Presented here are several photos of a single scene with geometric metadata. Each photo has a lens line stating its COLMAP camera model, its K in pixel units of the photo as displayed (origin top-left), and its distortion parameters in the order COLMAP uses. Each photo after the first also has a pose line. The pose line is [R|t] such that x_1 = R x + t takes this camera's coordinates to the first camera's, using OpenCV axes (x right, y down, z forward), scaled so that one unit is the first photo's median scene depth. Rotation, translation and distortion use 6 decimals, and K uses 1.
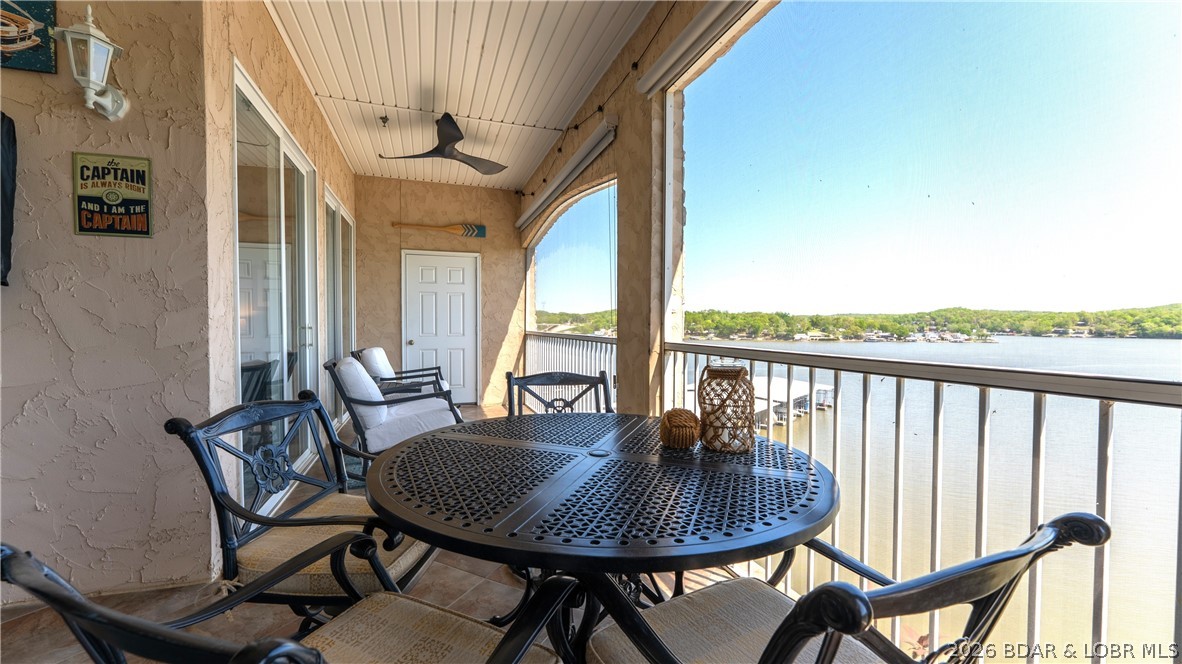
lens RADIAL K [[494.4, 0, 595.5], [0, 494.4, 332.7], [0, 0, 1]] dist [-0.003362, -0.001051]
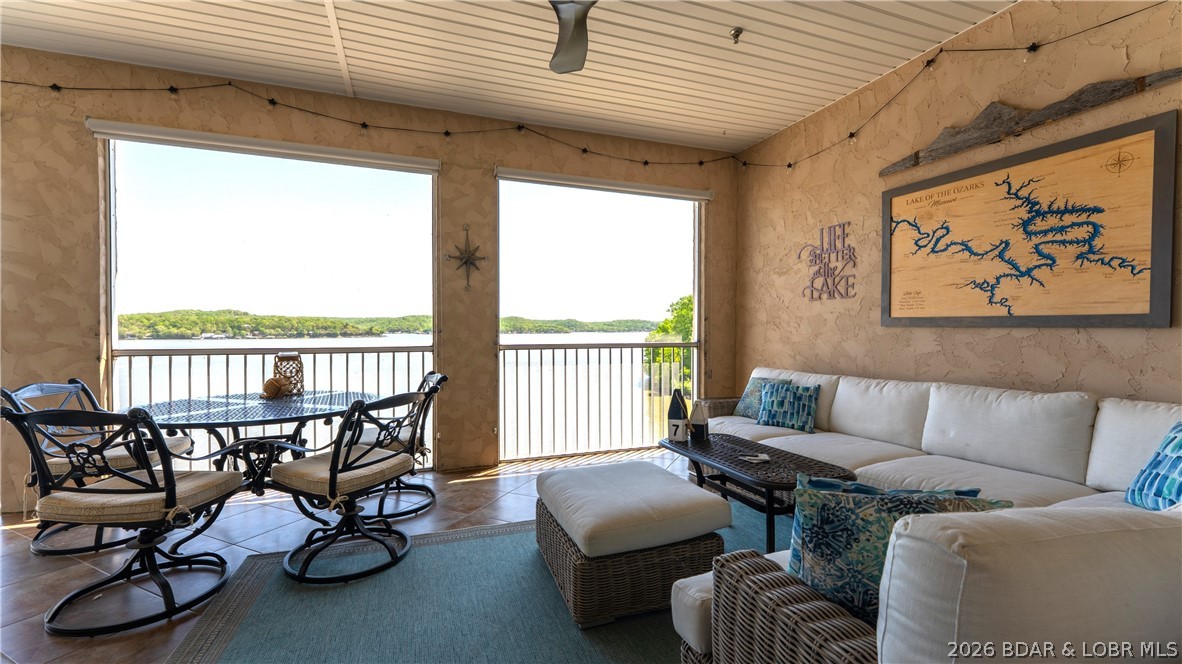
lens RADIAL K [[494.4, 0, 590.7], [0, 494.4, 333.4], [0, 0, 1]] dist [-0.003362, -0.001051]
pose [[-0.004552, -0.015065, 0.999876, -1.039212], [0.019346, 0.999698, 0.015150, -0.014882], [-0.999802, 0.019413, -0.004259, -0.137396]]
